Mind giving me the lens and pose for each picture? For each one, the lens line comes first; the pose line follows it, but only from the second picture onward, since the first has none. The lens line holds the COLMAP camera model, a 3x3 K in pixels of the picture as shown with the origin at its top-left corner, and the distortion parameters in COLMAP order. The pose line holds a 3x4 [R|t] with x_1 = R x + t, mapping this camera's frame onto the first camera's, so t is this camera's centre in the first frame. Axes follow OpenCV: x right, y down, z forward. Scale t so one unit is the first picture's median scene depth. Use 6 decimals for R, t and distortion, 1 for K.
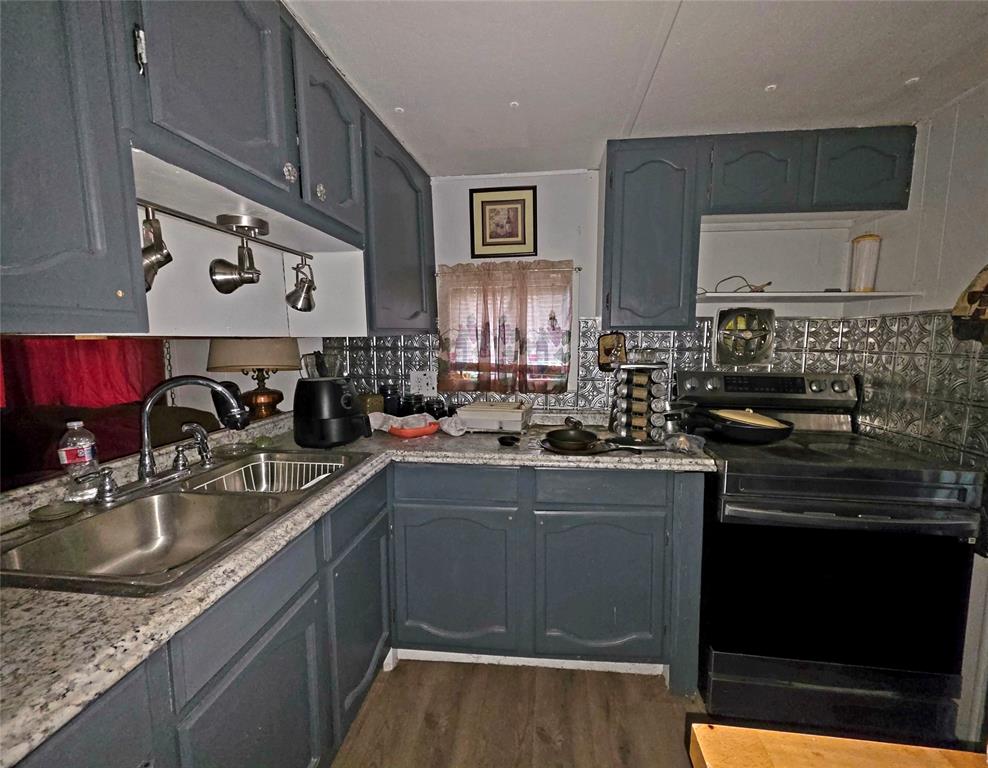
lens RADIAL K [[410.4, 0, 496.3], [0, 410.4, 379.6], [0, 0, 1]] dist [-0.000613, -0.000211]
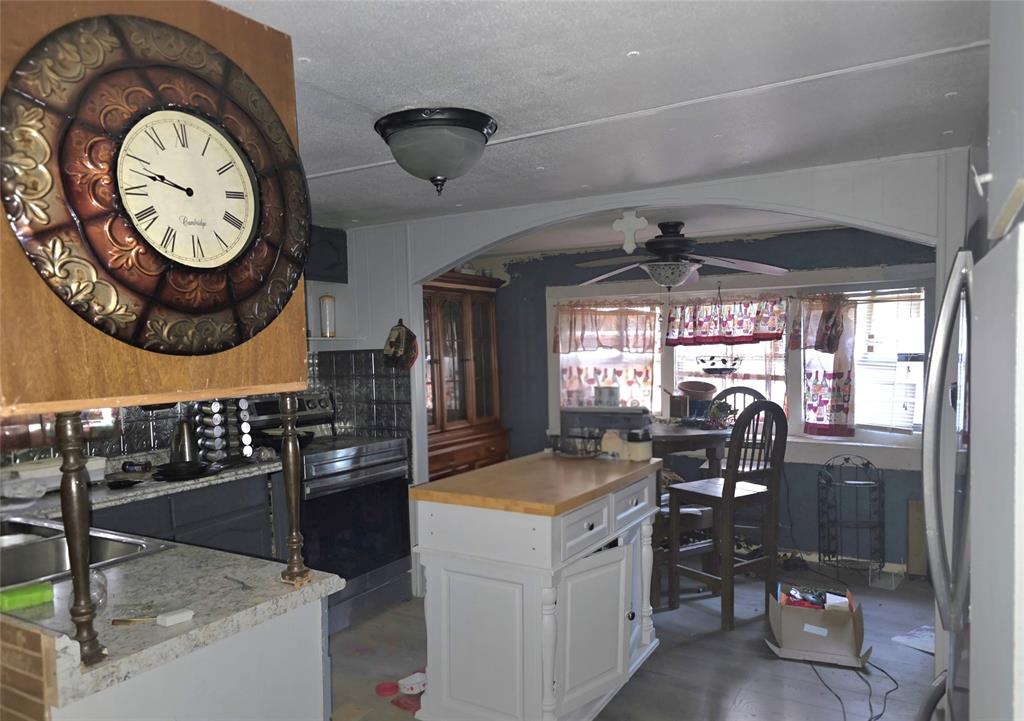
lens RADIAL K [[727.3, 0, 511.3], [0, 727.3, 387.5], [0, 0, 1]] dist [0.006955, 0.004116]
pose [[0.392554, -0.056388, 0.917999, -1.121924], [0.117895, 0.992970, 0.010580, 0.013952], [-0.912142, 0.104074, 0.396442, -0.523866]]
